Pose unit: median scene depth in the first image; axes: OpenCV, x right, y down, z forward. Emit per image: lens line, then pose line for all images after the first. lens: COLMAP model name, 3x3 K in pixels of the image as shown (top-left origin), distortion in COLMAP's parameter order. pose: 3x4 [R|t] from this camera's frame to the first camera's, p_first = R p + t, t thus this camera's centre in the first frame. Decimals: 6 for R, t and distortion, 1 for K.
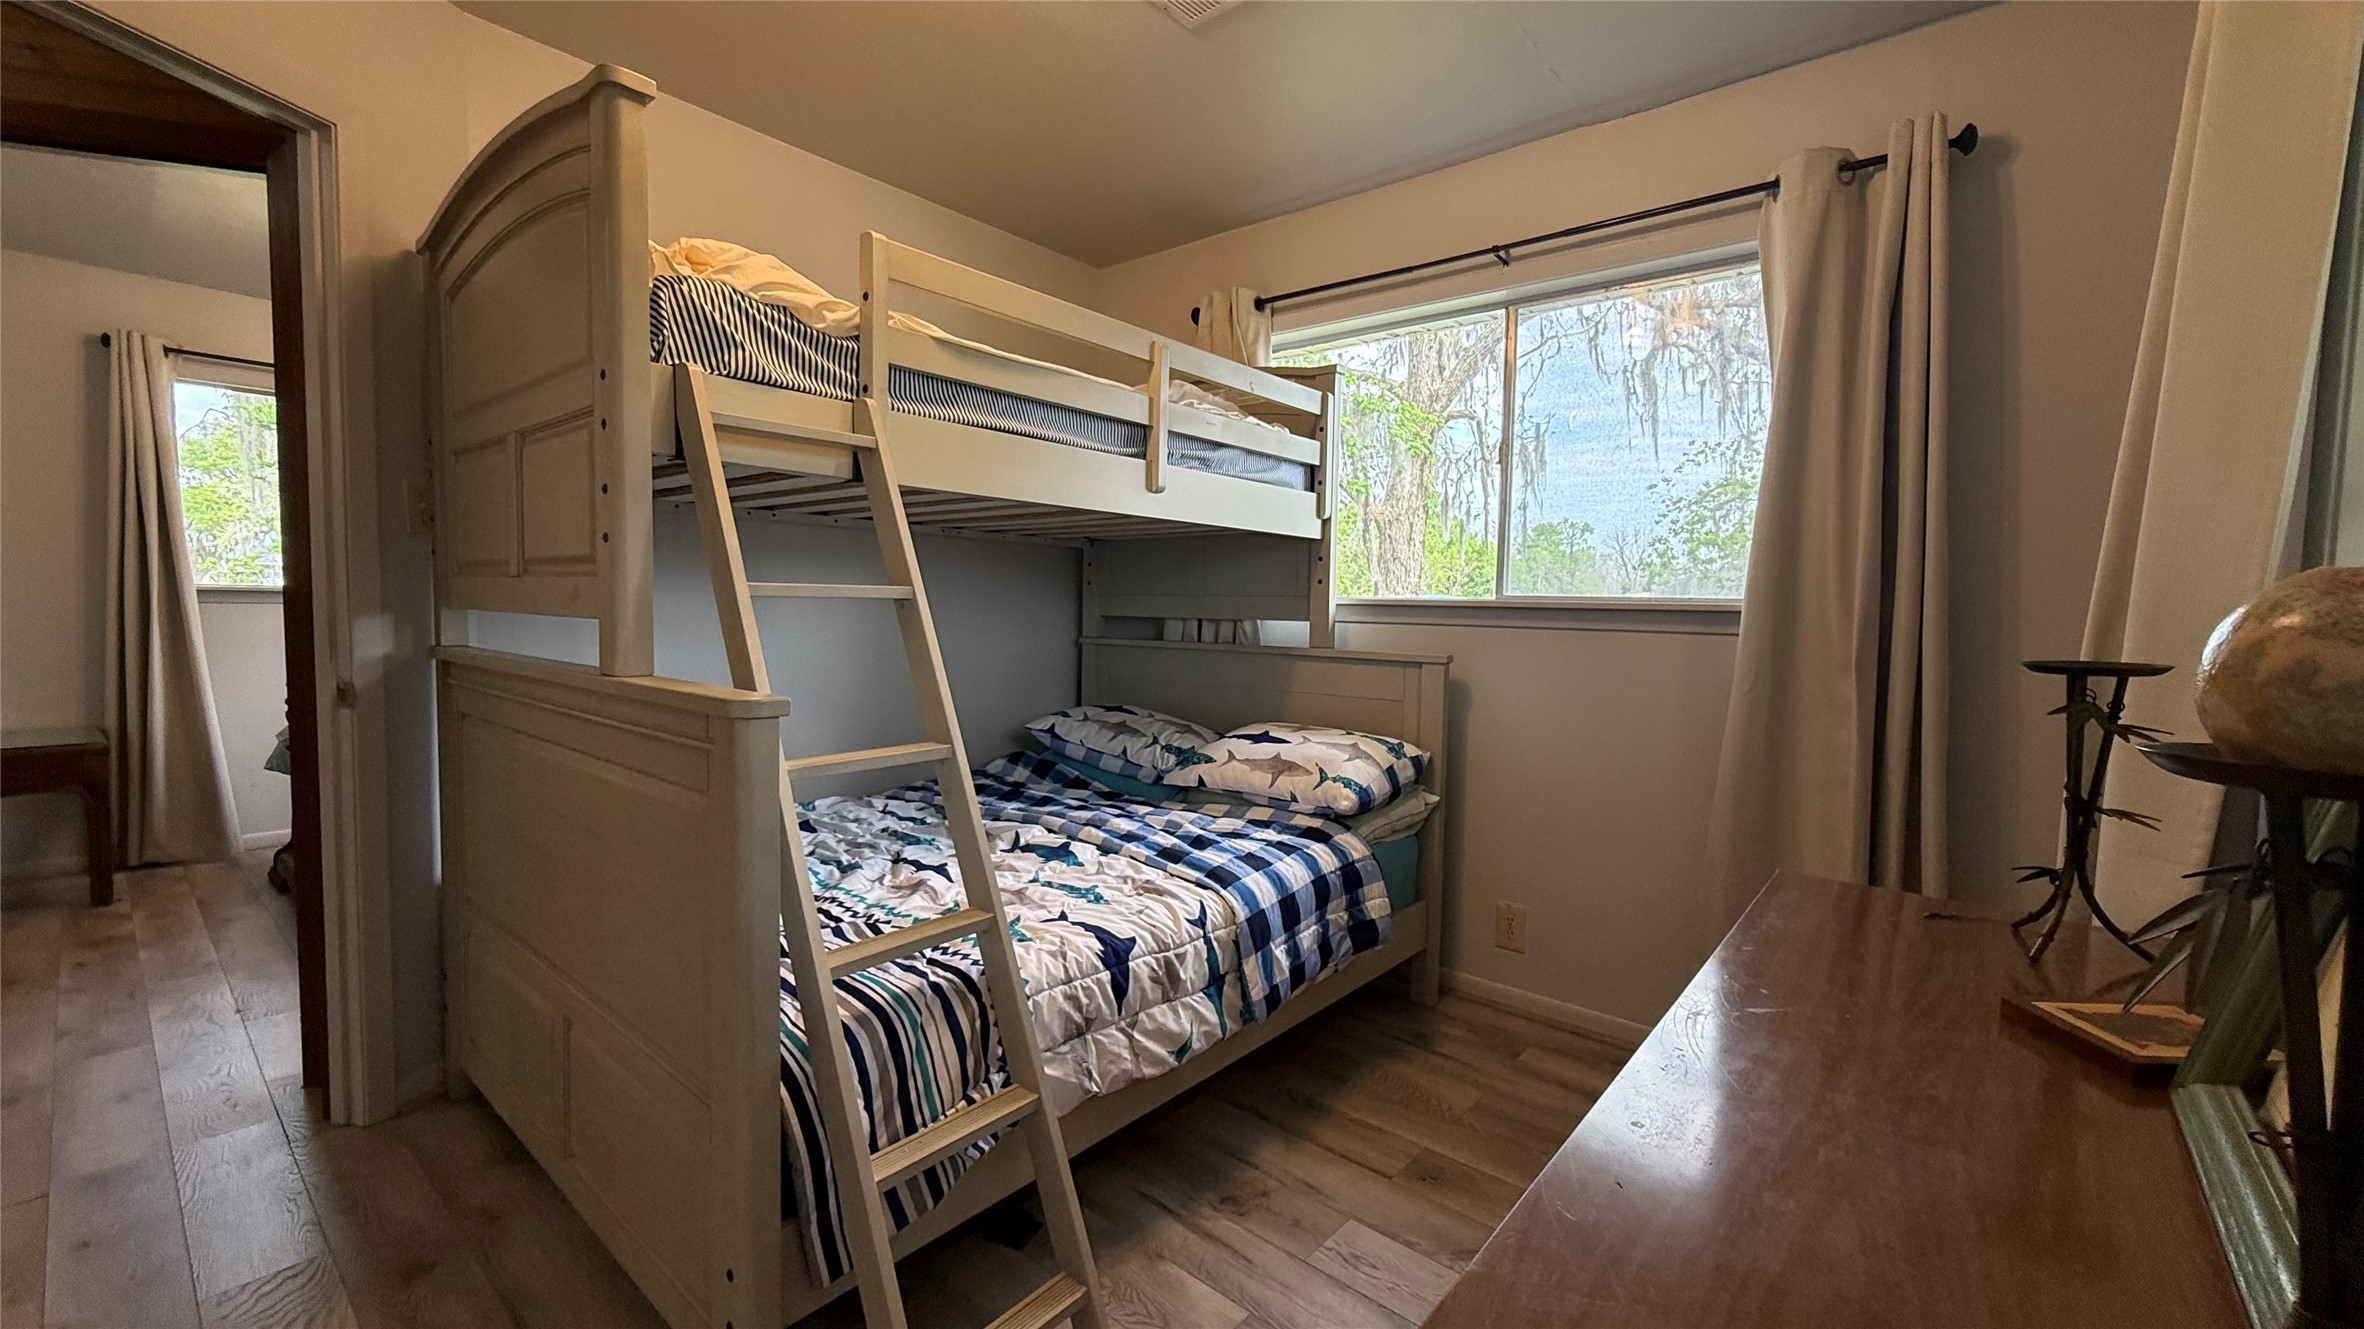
lens RADIAL K [[943.1, 0, 1183.3], [0, 943.1, 659.8], [0, 0, 1]] dist [0.000704, -0.000169]
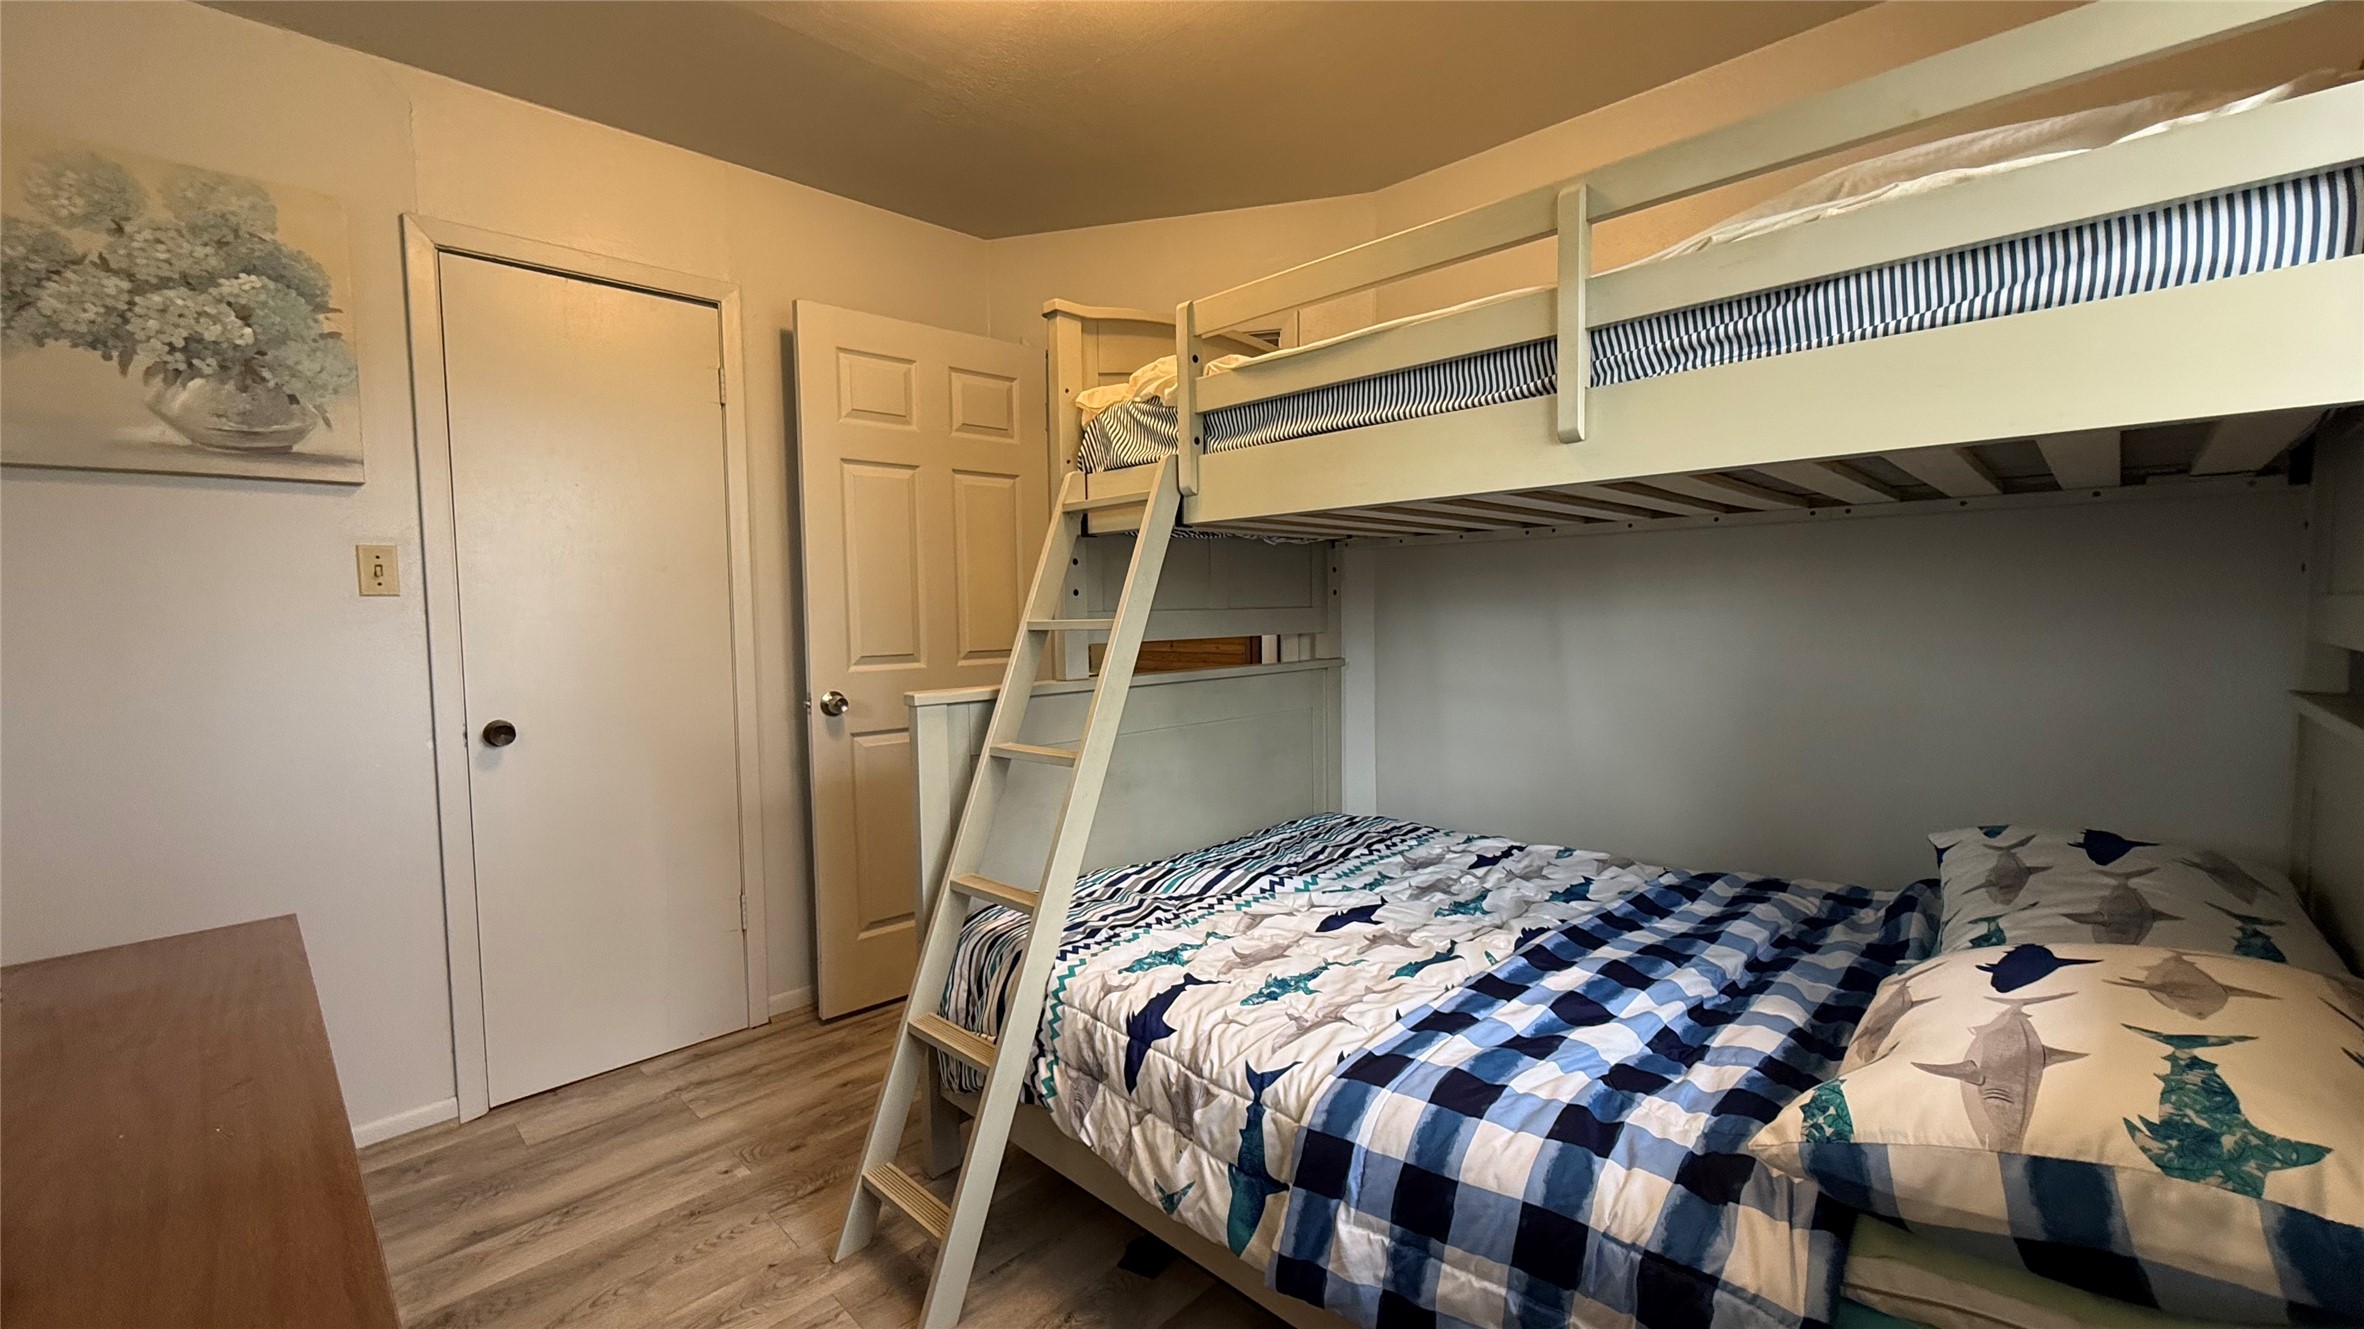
lens RADIAL K [[943.1, 0, 1179.0], [0, 943.1, 662.9], [0, 0, 1]] dist [0.000704, -0.000169]
pose [[-0.082320, 0.035981, -0.995956, 0.748949], [-0.046065, 0.998143, 0.039868, -0.063626], [0.995541, 0.049161, -0.080509, 1.025518]]
